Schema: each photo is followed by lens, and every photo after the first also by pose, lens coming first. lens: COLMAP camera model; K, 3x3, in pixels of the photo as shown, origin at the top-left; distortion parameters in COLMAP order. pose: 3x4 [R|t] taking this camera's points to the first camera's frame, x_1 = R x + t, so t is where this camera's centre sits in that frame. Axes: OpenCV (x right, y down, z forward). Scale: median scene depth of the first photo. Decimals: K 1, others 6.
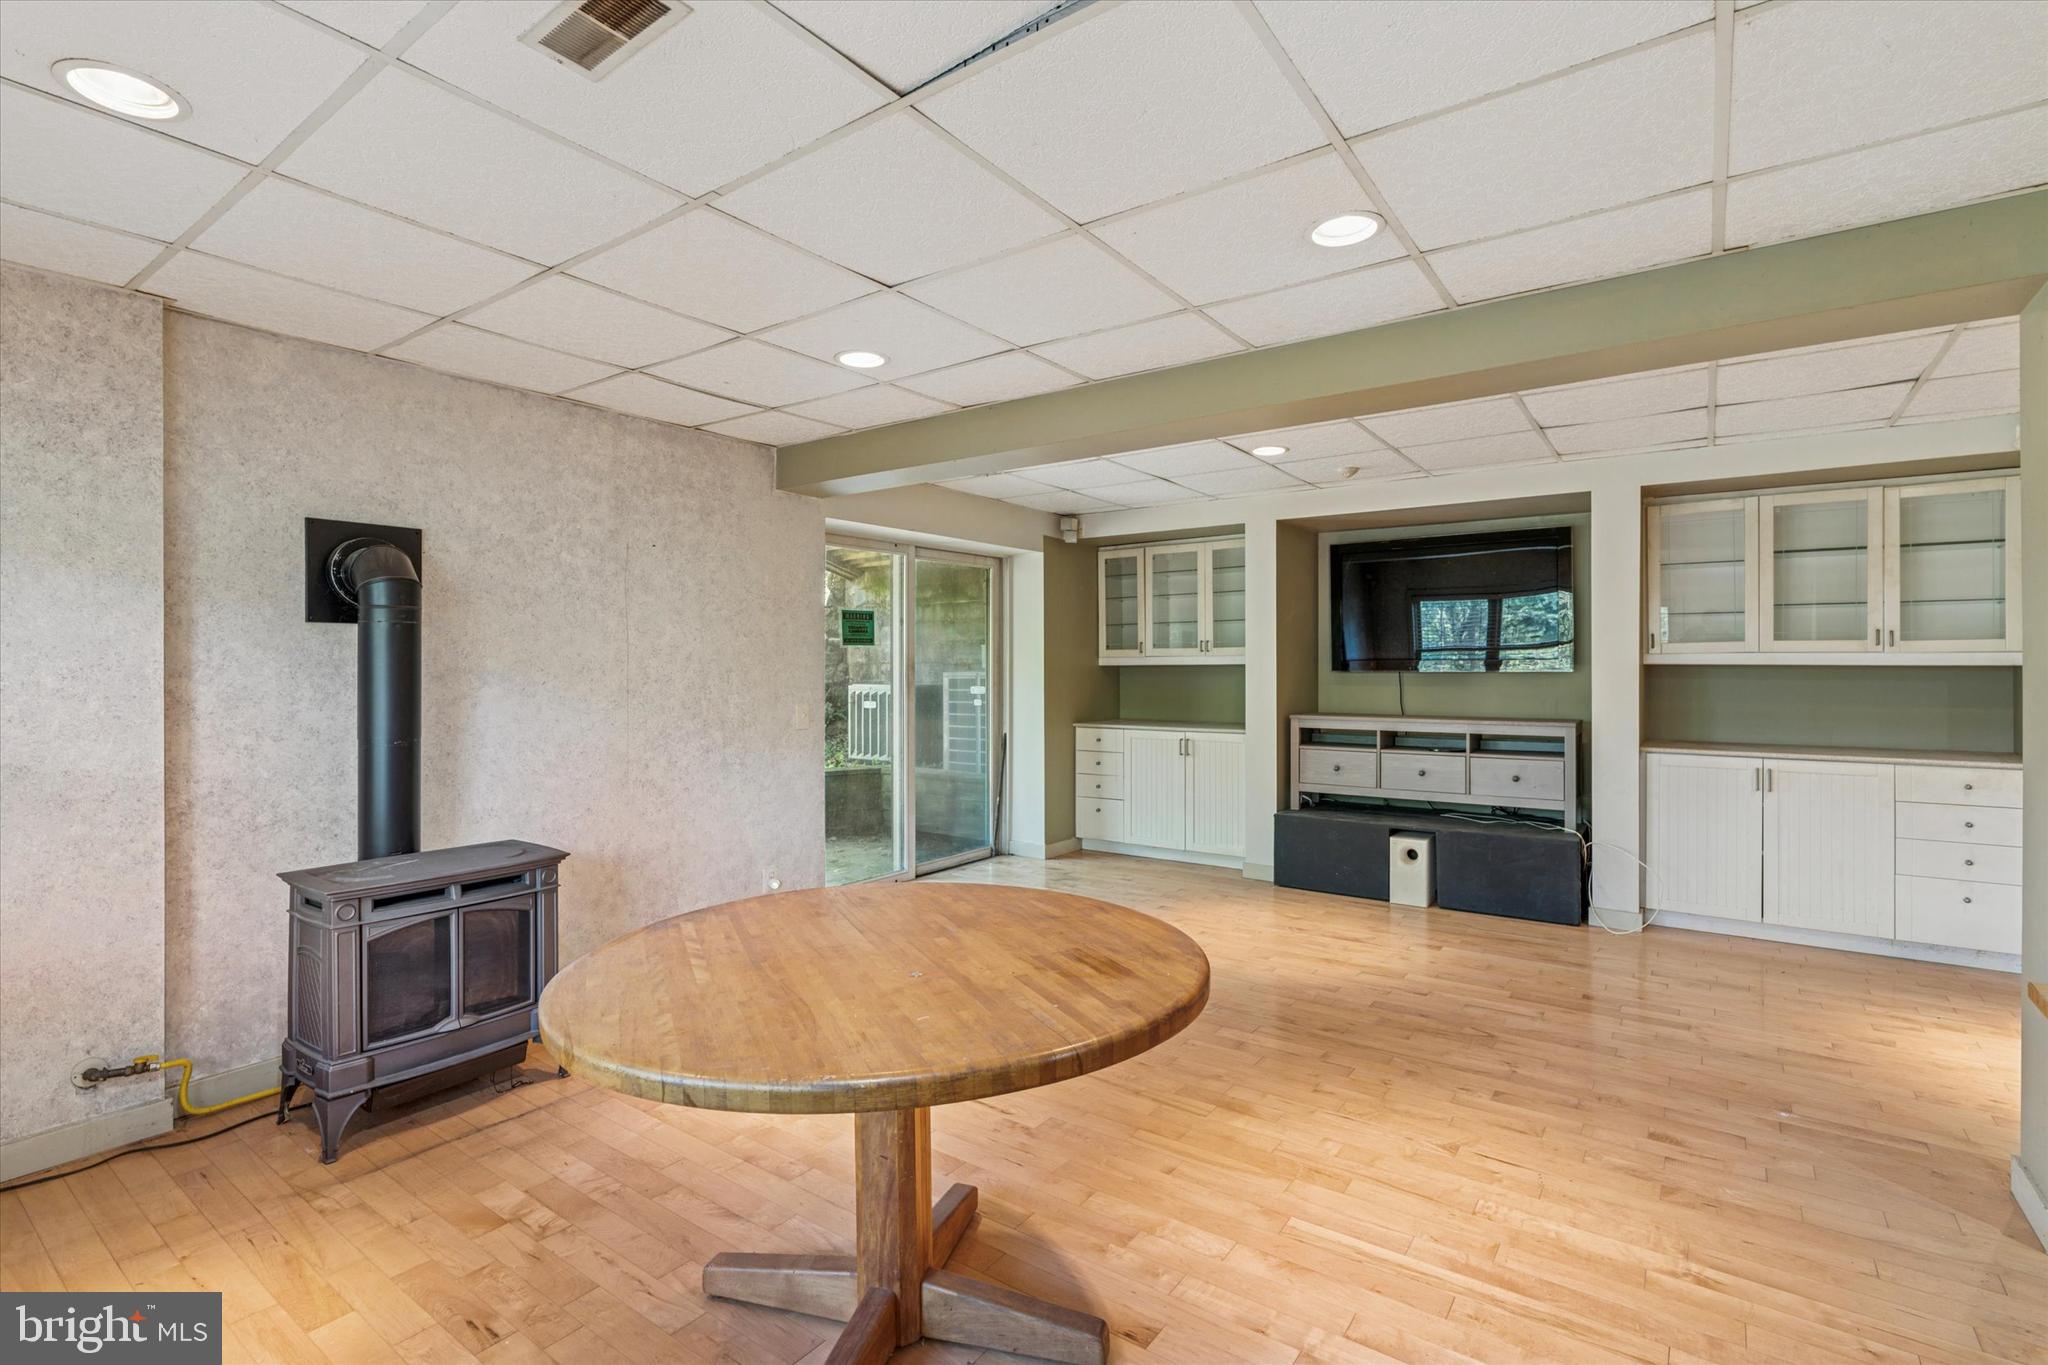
lens RADIAL K [[935.9, 0, 1024.5], [0, 935.9, 673.0], [0, 0, 1]] dist [-0.005478, -0.000137]
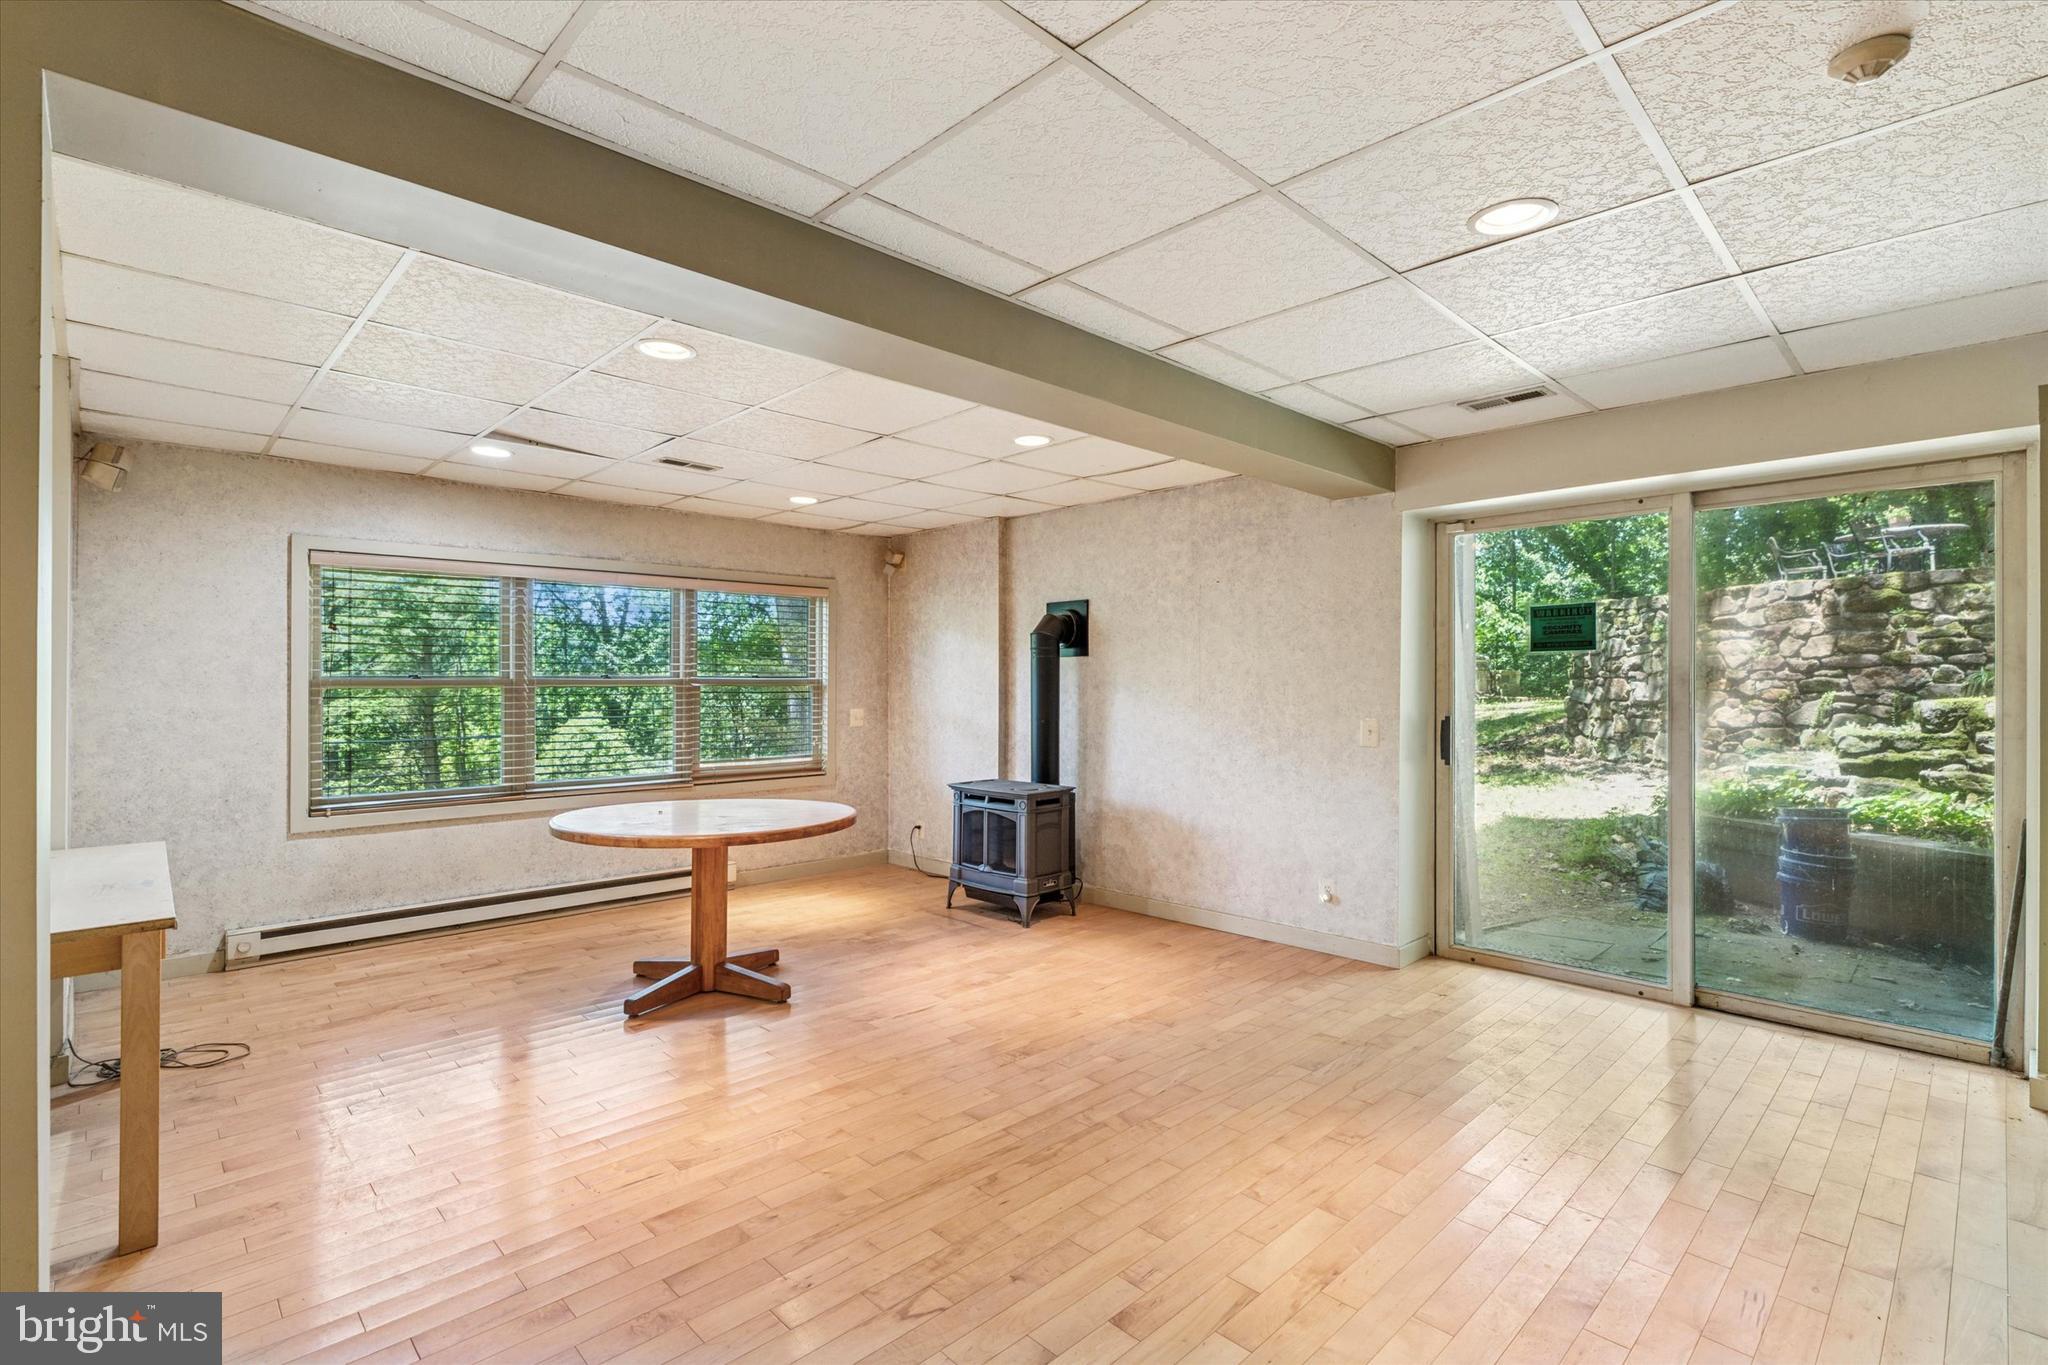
lens RADIAL K [[935.9, 0, 1022.0], [0, 935.9, 681.1], [0, 0, 1]] dist [-0.005478, -0.000137]
pose [[-0.159305, 0.004686, -0.987218, 0.878599], [-0.000940, 0.999988, 0.004898, -0.011448], [0.987229, 0.001708, -0.159298, 0.959300]]
